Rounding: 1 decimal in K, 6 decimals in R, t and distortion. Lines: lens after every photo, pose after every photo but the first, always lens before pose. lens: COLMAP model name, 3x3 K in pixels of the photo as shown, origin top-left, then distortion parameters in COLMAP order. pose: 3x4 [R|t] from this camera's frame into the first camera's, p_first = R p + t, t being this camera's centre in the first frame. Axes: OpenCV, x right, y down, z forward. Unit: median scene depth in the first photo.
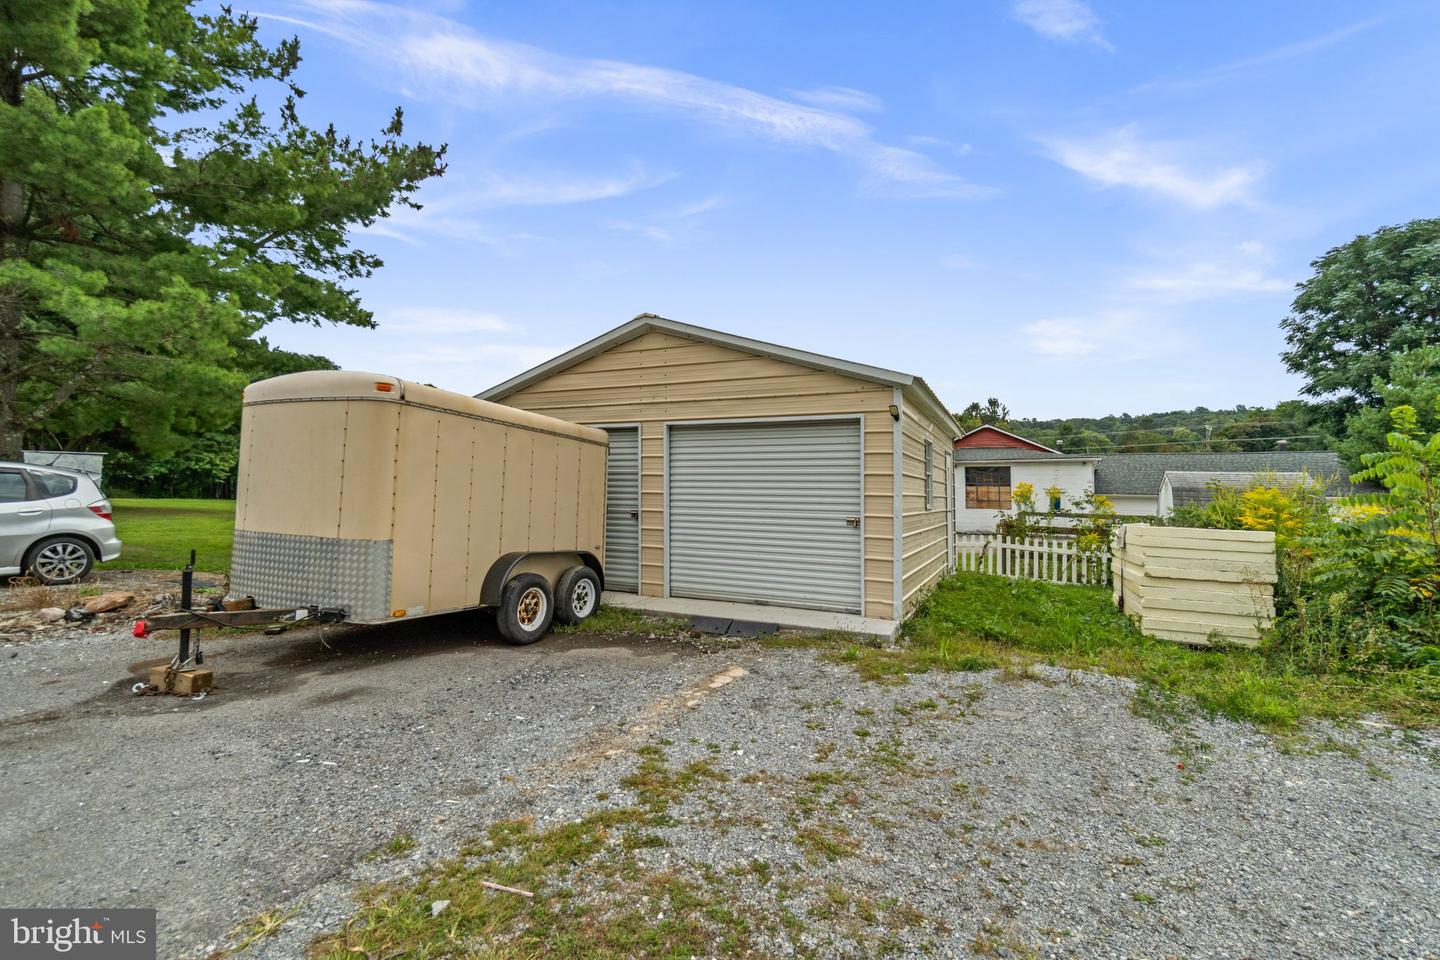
lens RADIAL K [[643.0, 0, 738.4], [0, 643.0, 475.5], [0, 0, 1]] dist [0.001252, 0.000180]
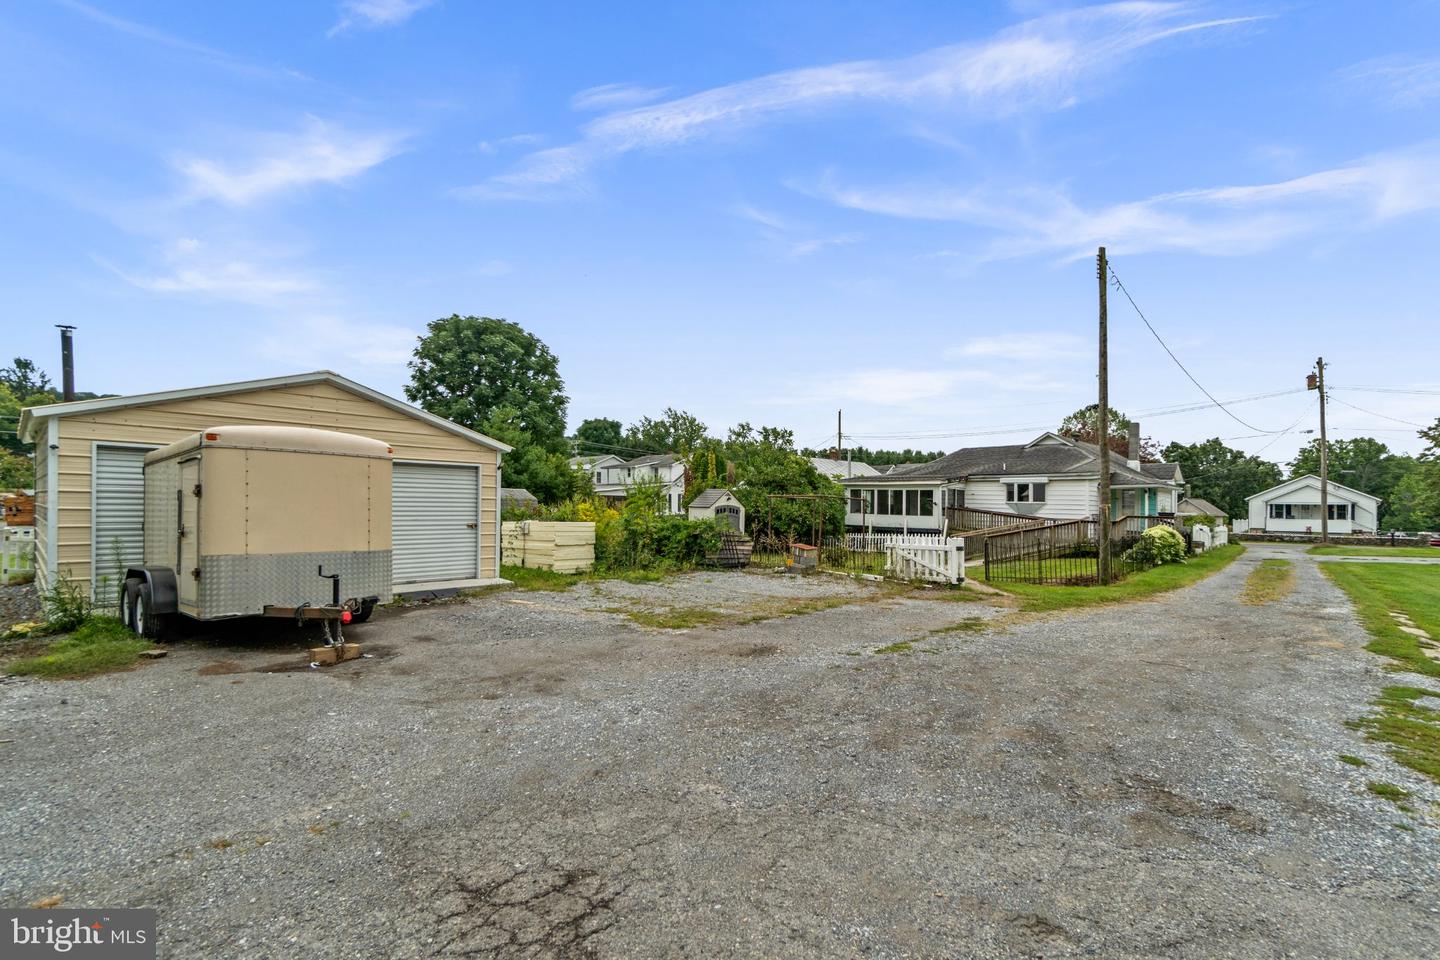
lens RADIAL K [[643.0, 0, 738.4], [0, 643.0, 475.5], [0, 0, 1]] dist [0.001252, 0.000180]
pose [[0.284292, 0.029435, 0.958286, -1.145482], [-0.039495, 0.999040, -0.018970, -0.052216], [-0.957924, -0.032454, 0.285182, -0.156565]]
